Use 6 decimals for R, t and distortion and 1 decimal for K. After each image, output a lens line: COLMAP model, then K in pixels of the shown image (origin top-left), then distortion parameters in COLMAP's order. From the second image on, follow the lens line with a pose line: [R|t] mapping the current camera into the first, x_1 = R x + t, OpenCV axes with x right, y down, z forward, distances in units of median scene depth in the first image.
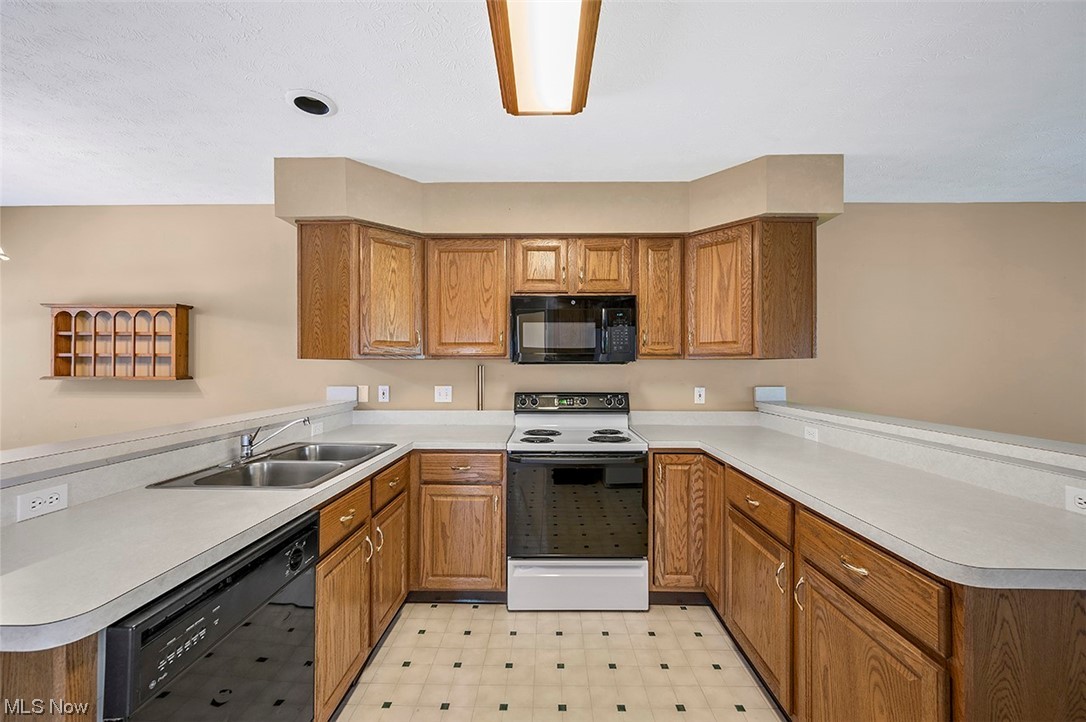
lens RADIAL K [[425.5, 0, 545.0], [0, 425.5, 363.8], [0, 0, 1]] dist [-0.002143, 0.000835]
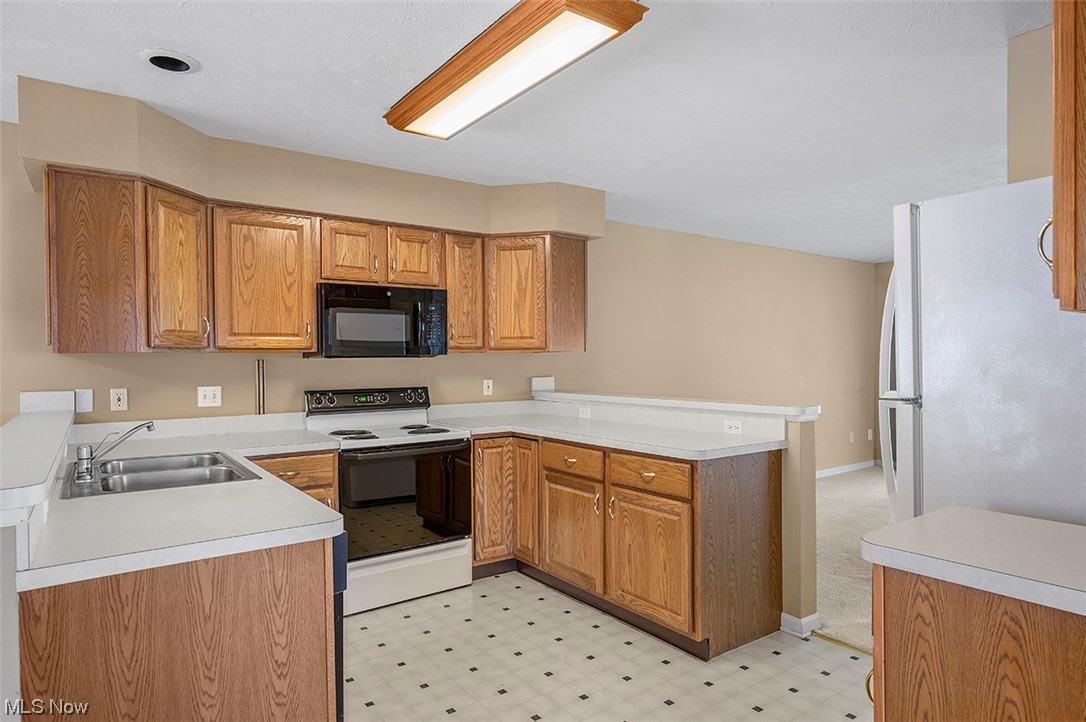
lens RADIAL K [[635.5, 0, 541.9], [0, 635.5, 363.2], [0, 0, 1]] dist [-0.005019, -0.000687]
pose [[0.802142, -0.011035, 0.597031, -0.536358], [0.005300, 0.999921, 0.011361, -0.001314], [-0.597109, -0.005949, 0.802138, -0.376784]]
